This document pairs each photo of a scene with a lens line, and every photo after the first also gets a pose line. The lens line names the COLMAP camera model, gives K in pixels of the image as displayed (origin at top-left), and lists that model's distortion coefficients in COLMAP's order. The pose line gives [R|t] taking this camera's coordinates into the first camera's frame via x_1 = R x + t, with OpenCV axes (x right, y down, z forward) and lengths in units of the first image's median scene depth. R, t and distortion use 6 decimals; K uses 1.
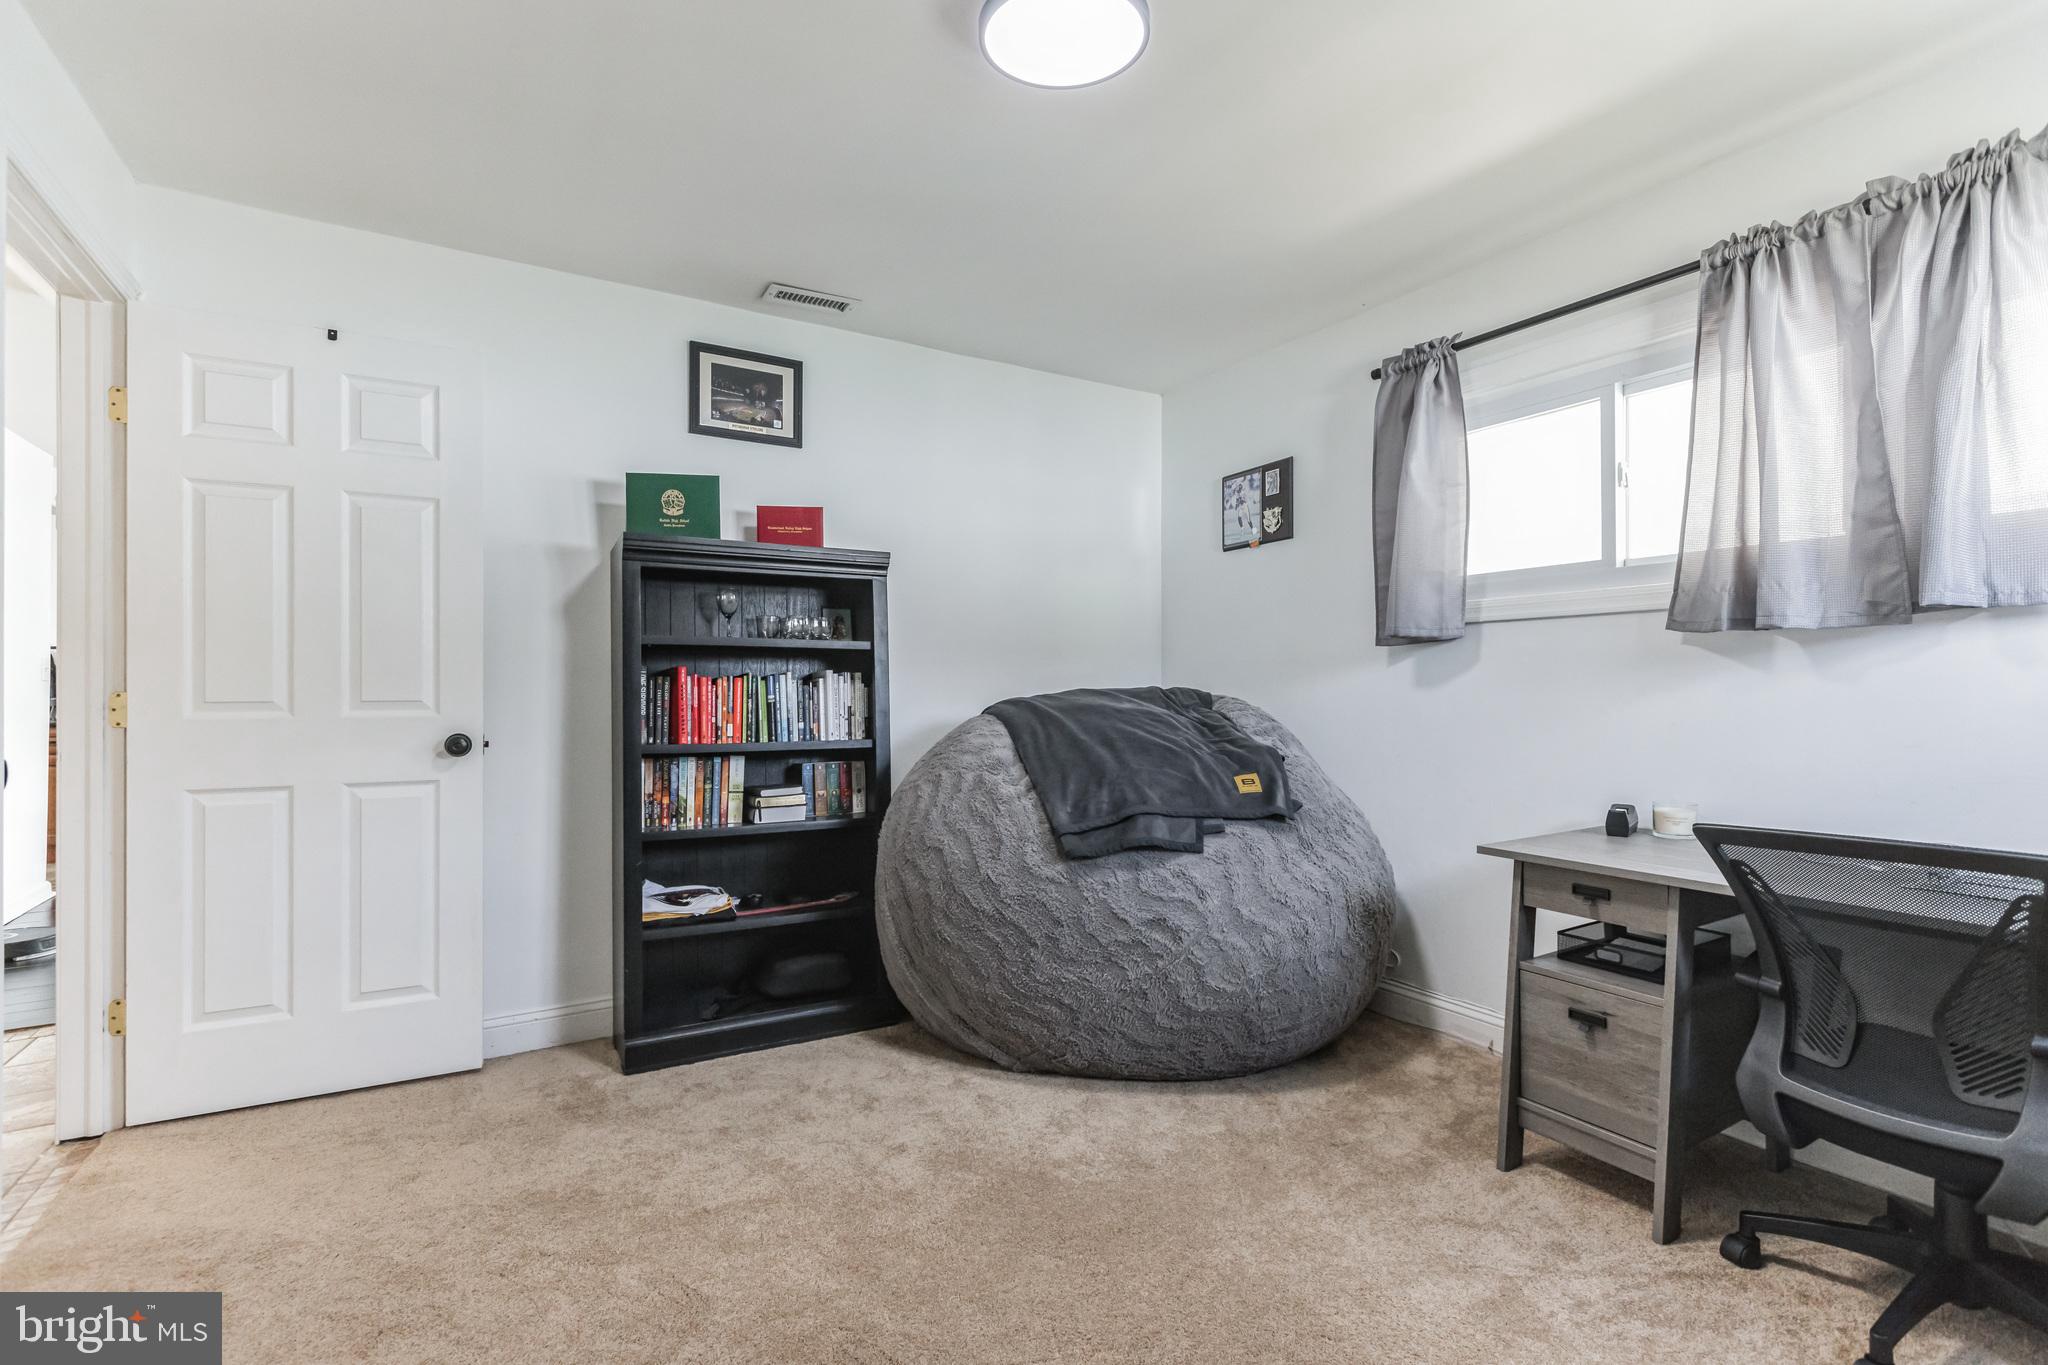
lens RADIAL K [[922.6, 0, 1031.0], [0, 922.6, 693.8], [0, 0, 1]] dist [-0.000666, -0.000574]
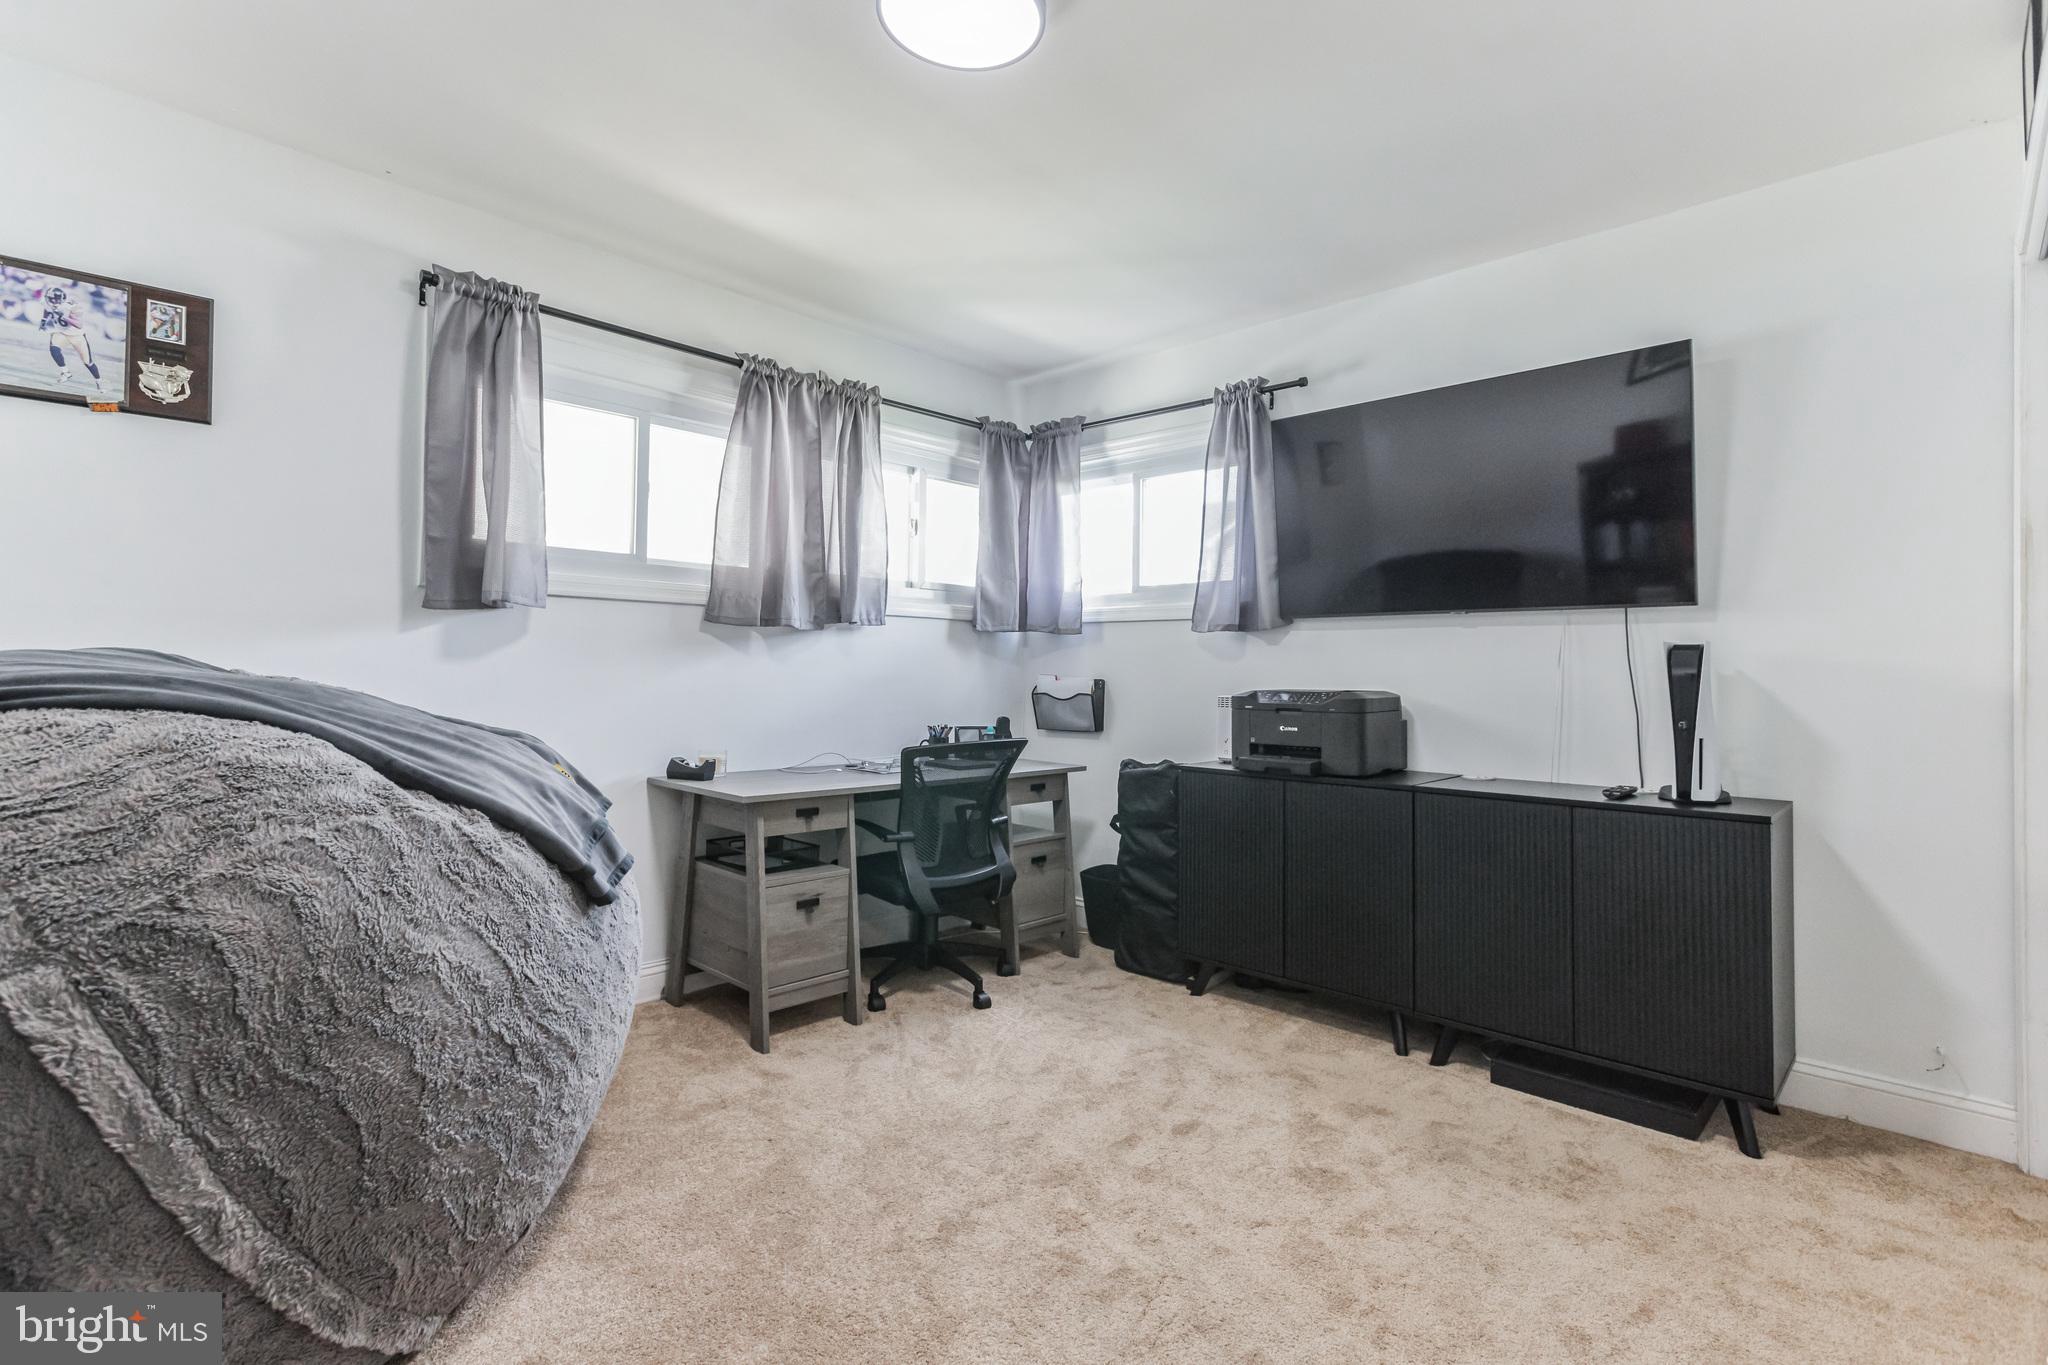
lens RADIAL K [[954.0, 0, 1023.4], [0, 954.0, 651.8], [0, 0, 1]] dist [-0.000430, -0.000109]
pose [[-0.242893, 0.017348, 0.969898, -0.628567], [-0.011449, 0.999719, -0.020748, -0.000719], [-0.969986, -0.016144, -0.242626, 0.747643]]
